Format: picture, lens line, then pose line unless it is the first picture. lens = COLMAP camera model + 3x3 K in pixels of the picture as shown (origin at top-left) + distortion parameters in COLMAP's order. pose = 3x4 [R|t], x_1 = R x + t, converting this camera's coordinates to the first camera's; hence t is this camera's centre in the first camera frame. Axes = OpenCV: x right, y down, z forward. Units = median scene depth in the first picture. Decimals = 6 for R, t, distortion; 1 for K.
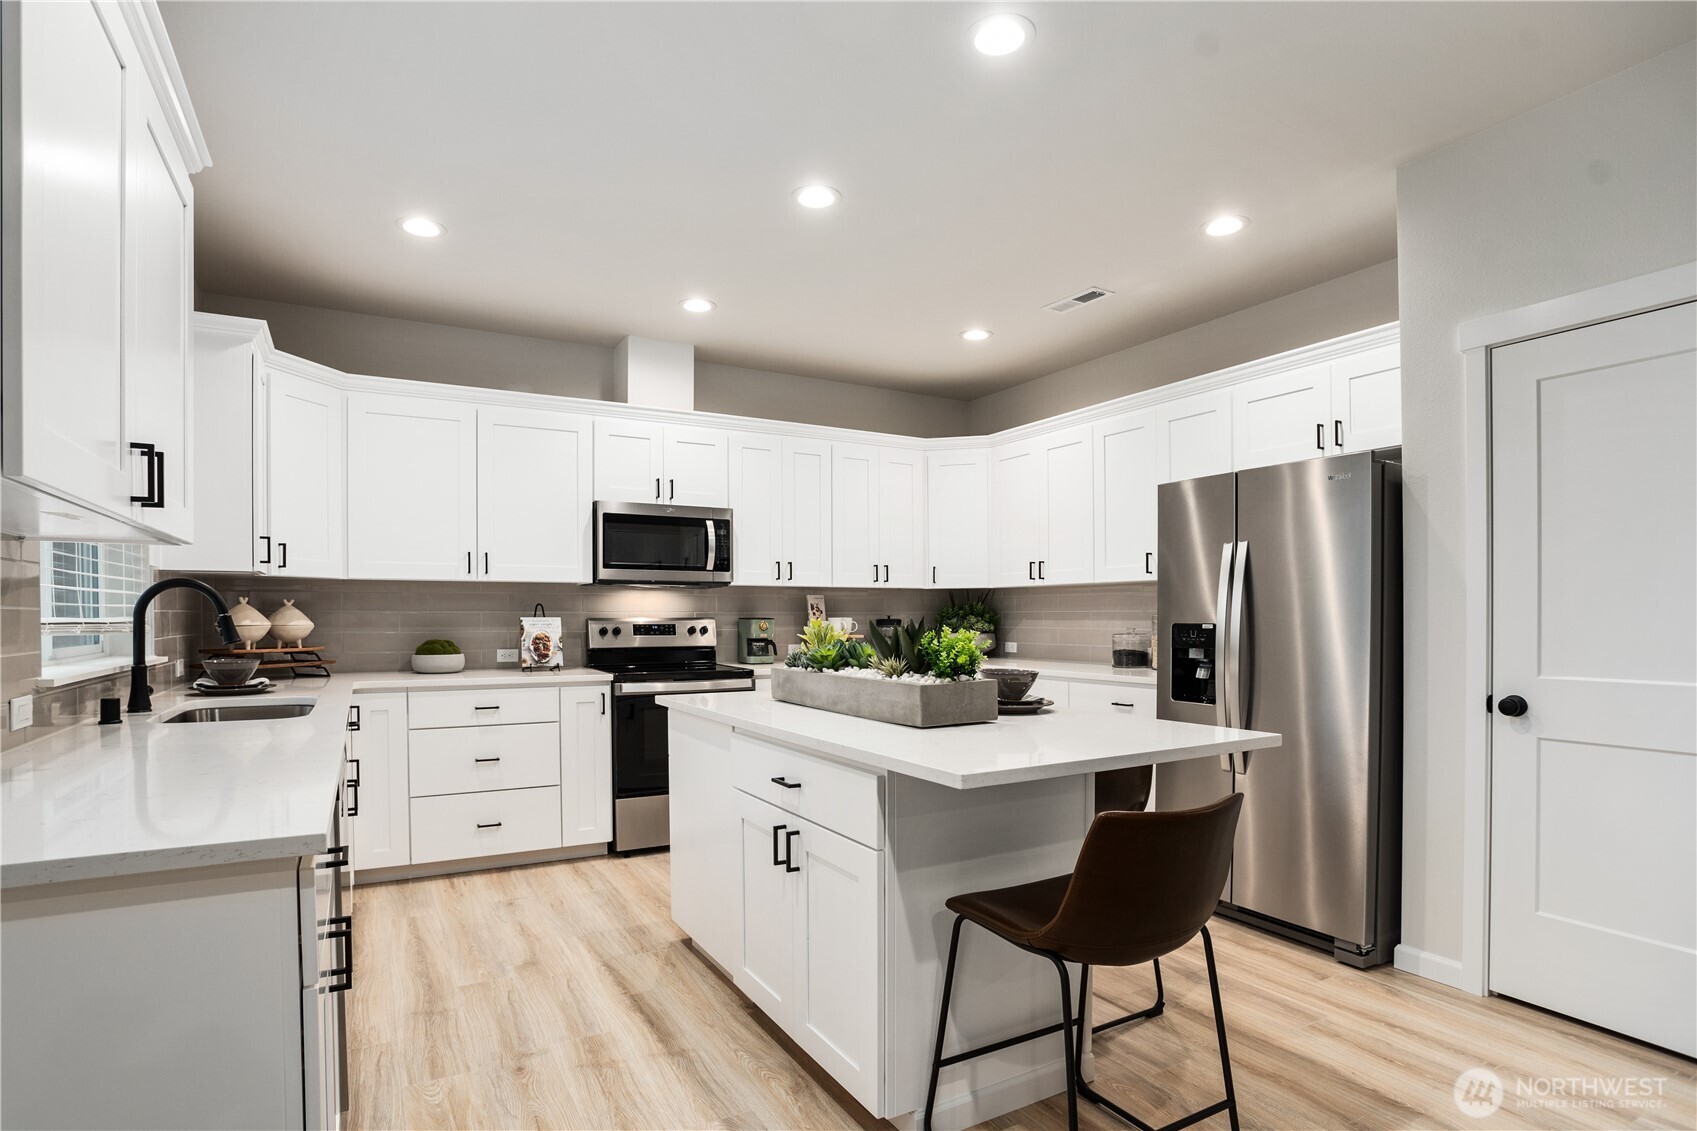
lens RADIAL K [[856.7, 0, 824.8], [0, 856.7, 638.8], [0, 0, 1]] dist [-0.068626, 0.000392]
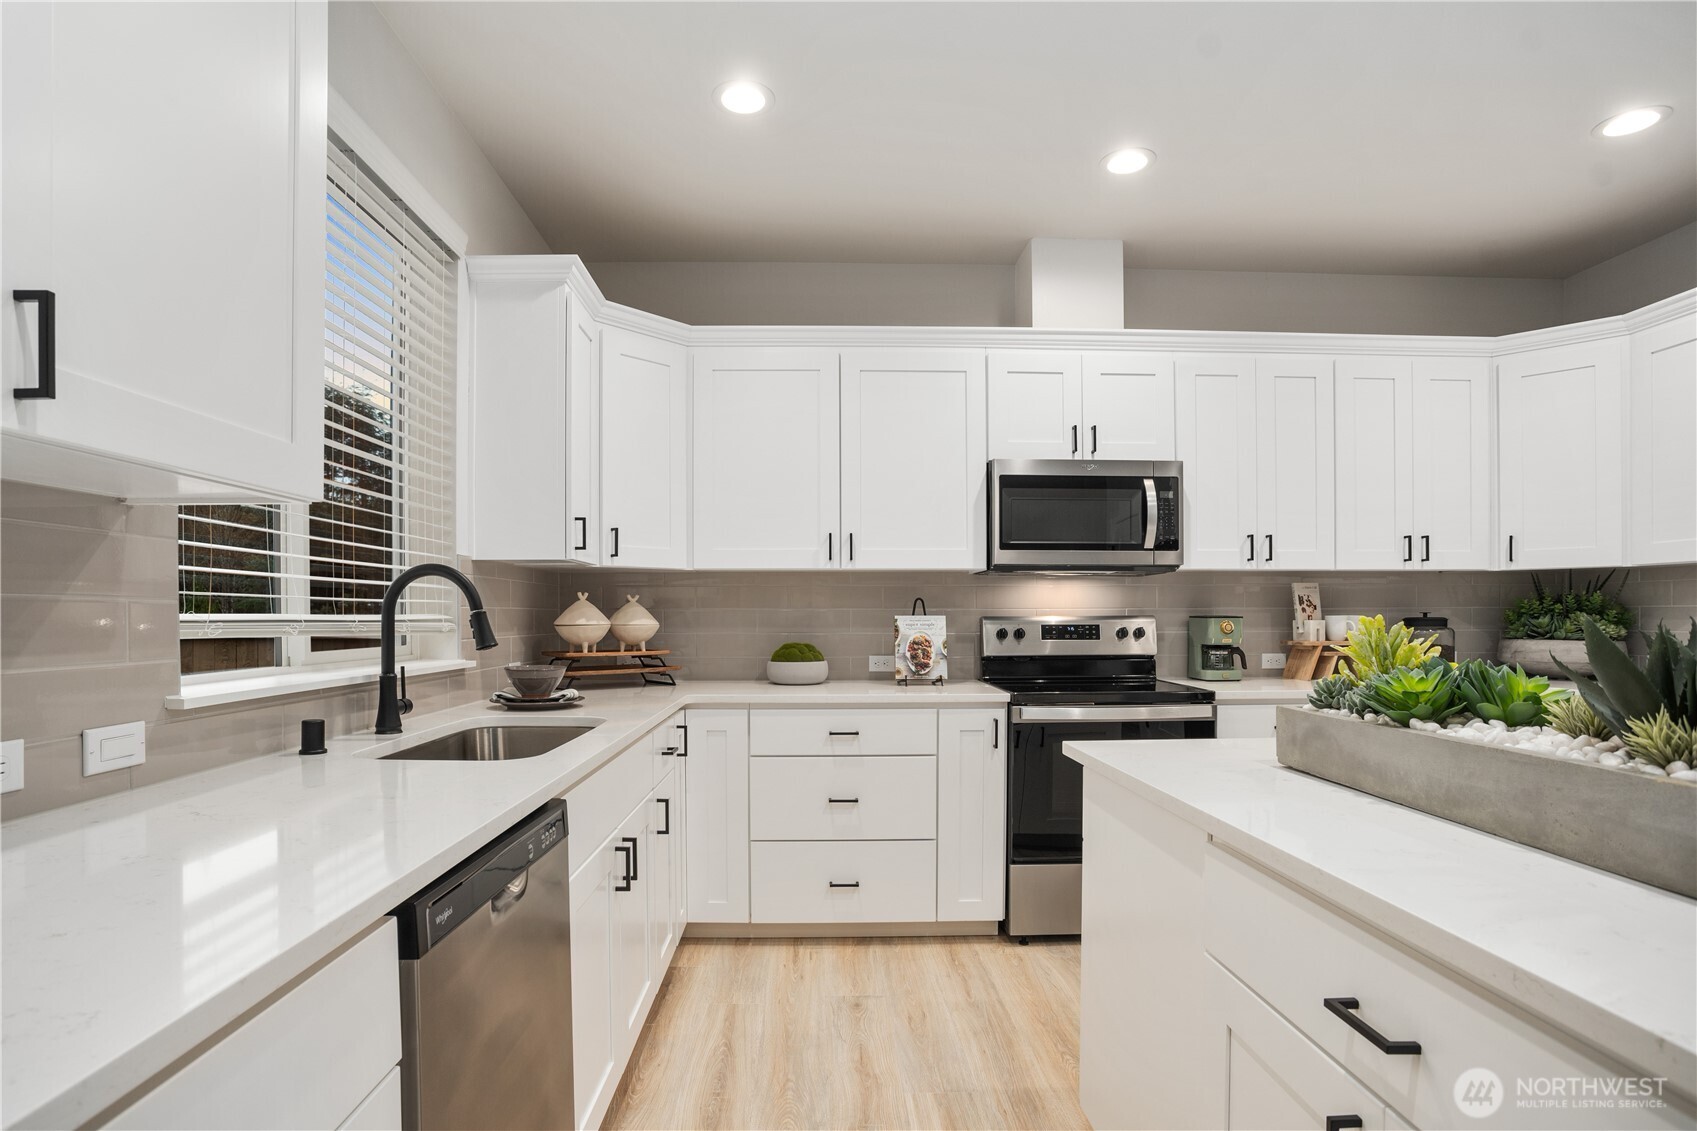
lens RADIAL K [[856.7, 0, 824.8], [0, 856.7, 638.8], [0, 0, 1]] dist [-0.068626, 0.000392]
pose [[0.883266, 0.009569, -0.468775, -0.044994], [-0.009037, 0.999953, 0.003385, -0.005926], [0.468785, 0.001246, 0.883311, 0.272154]]
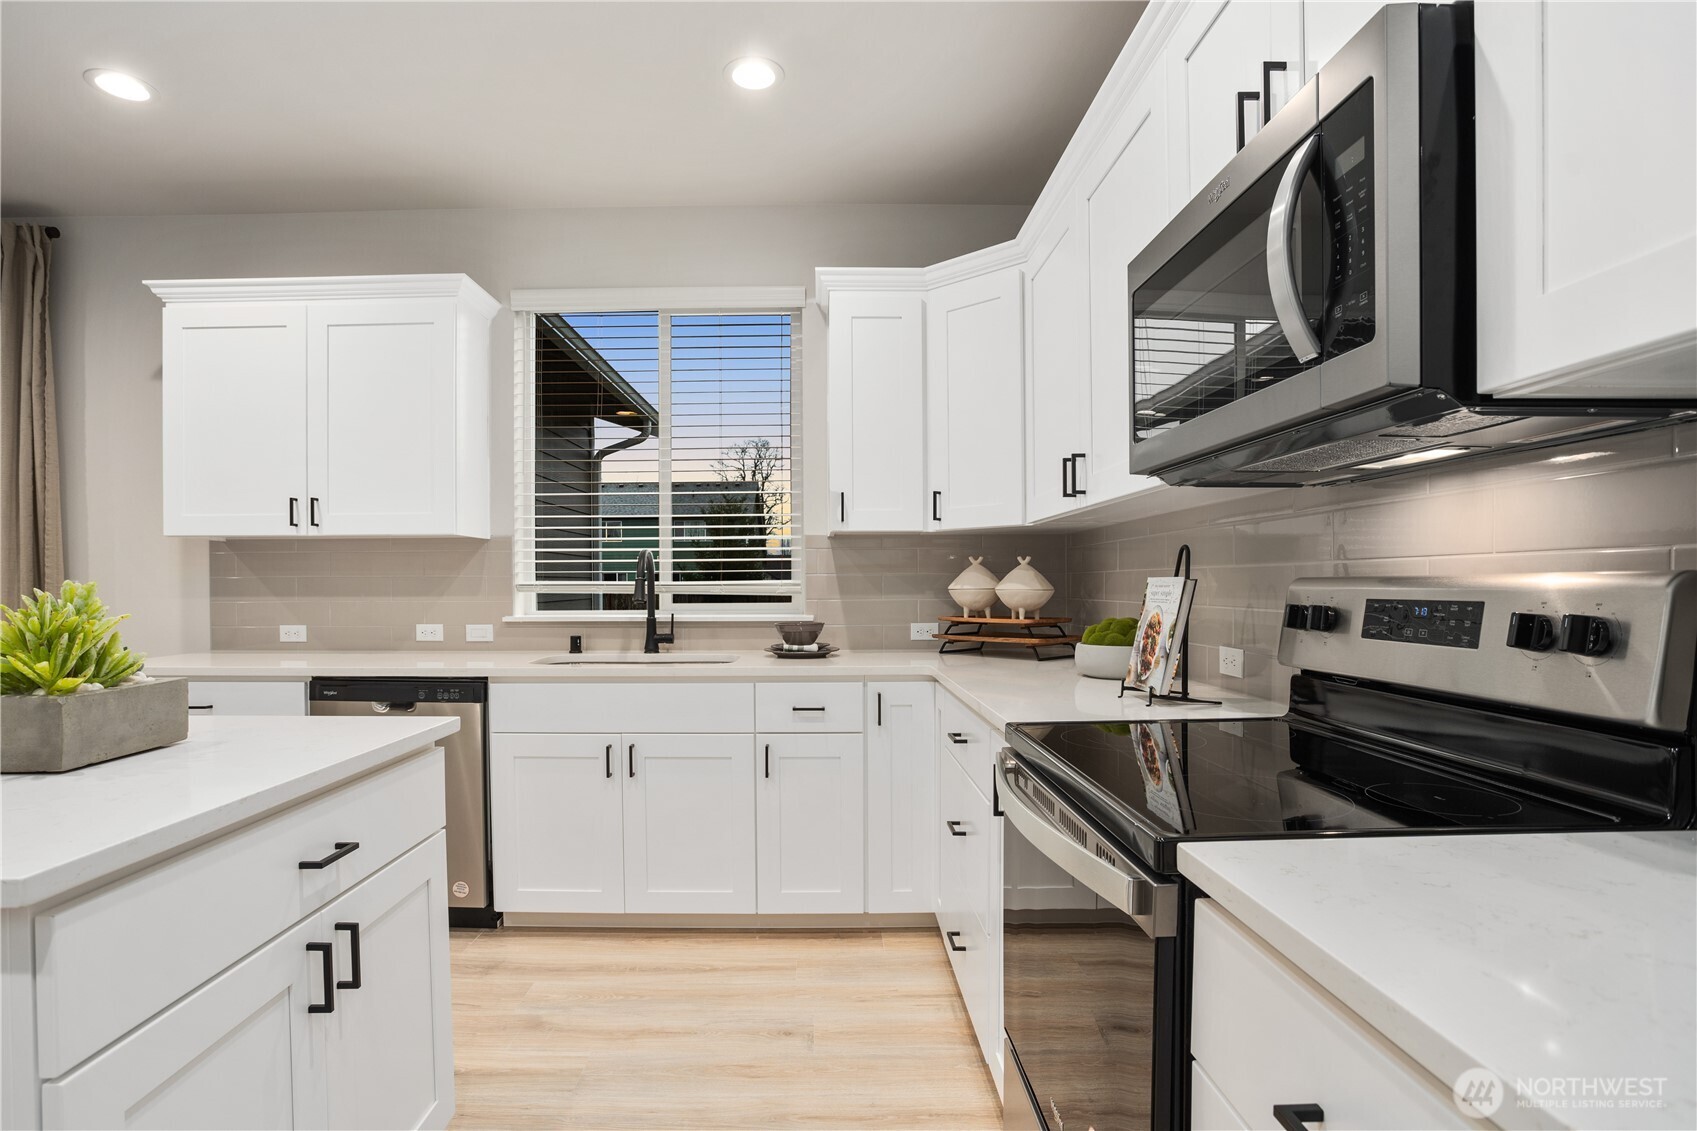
lens RADIAL K [[844.1, 0, 837.7], [0, 844.1, 615.6], [0, 0, 1]] dist [-0.063065, 0.000096]
pose [[-0.473816, 0.031753, -0.880051, 0.119442], [-0.017592, 0.998809, 0.045509, -0.022192], [0.880448, 0.037045, -0.472693, 1.069078]]
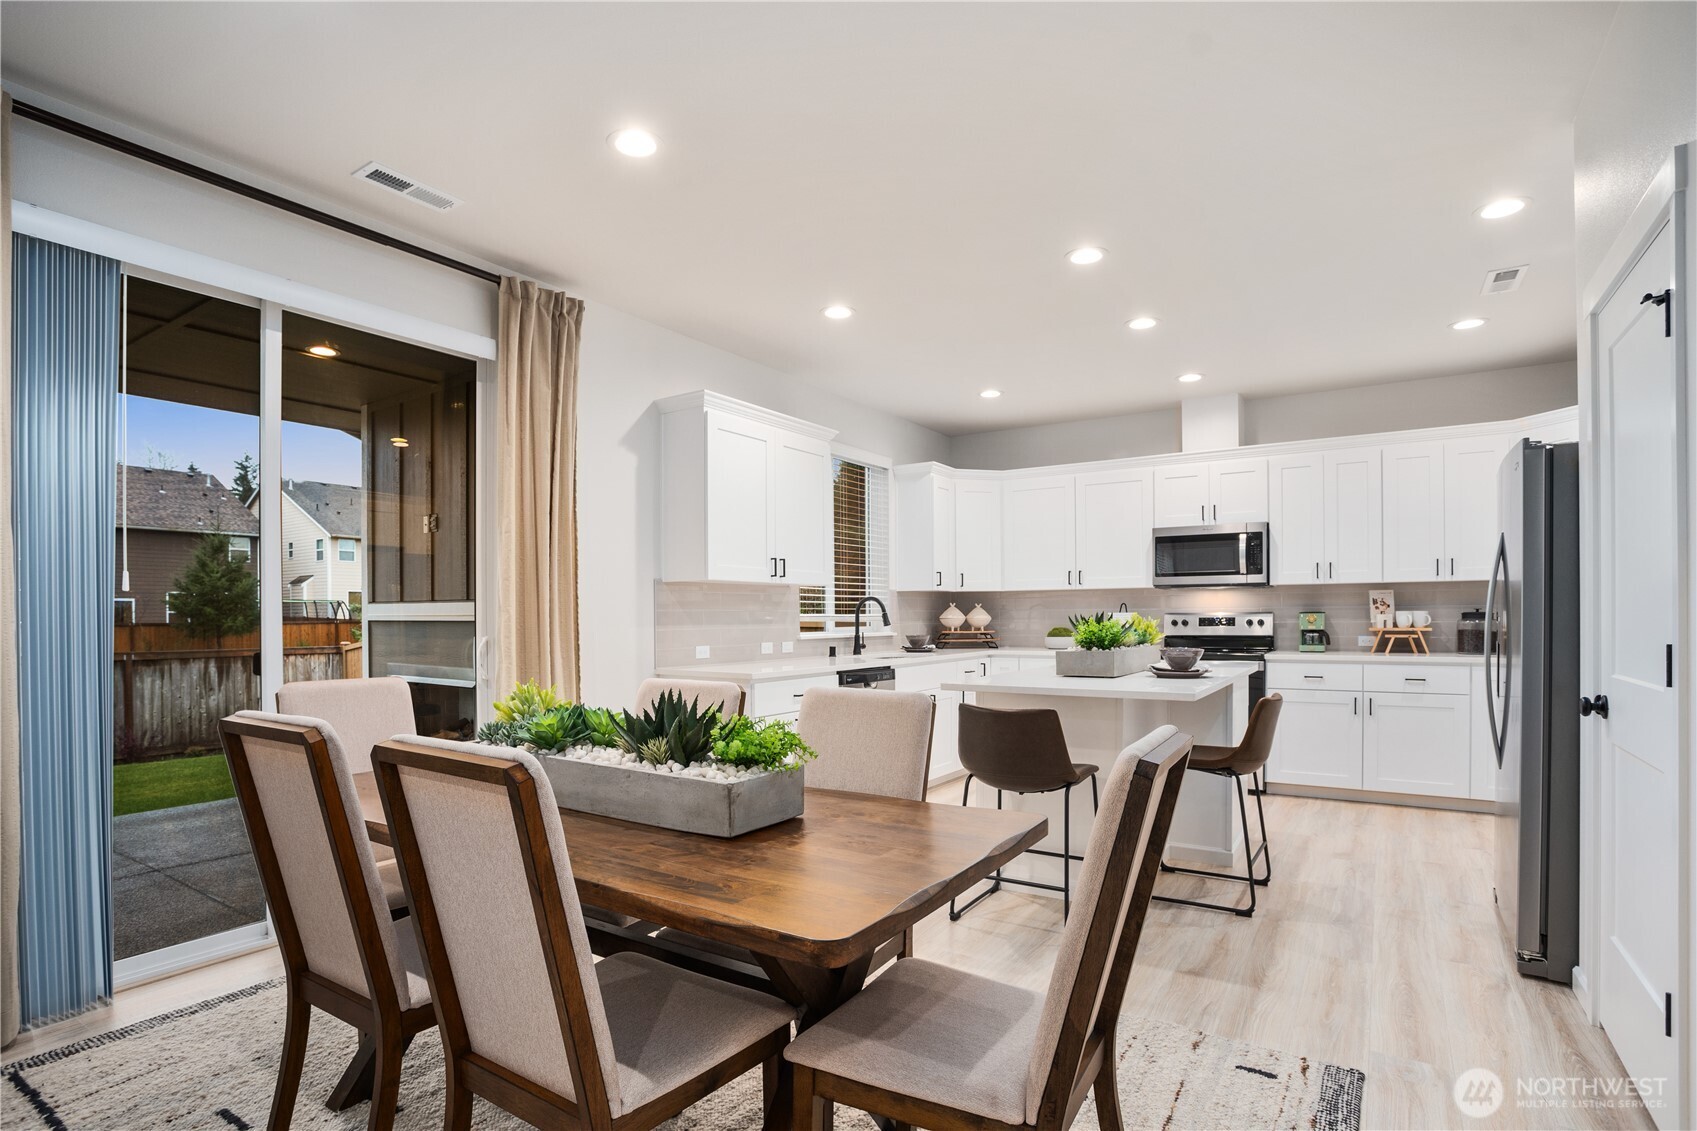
lens RADIAL K [[844.1, 0, 837.7], [0, 844.1, 615.6], [0, 0, 1]] dist [-0.063065, 0.000096]
pose [[0.469121, -0.002745, -0.883130, 0.707719], [-0.013531, 0.999855, -0.010295, 0.000662], [0.883030, 0.016779, 0.469016, -0.096356]]
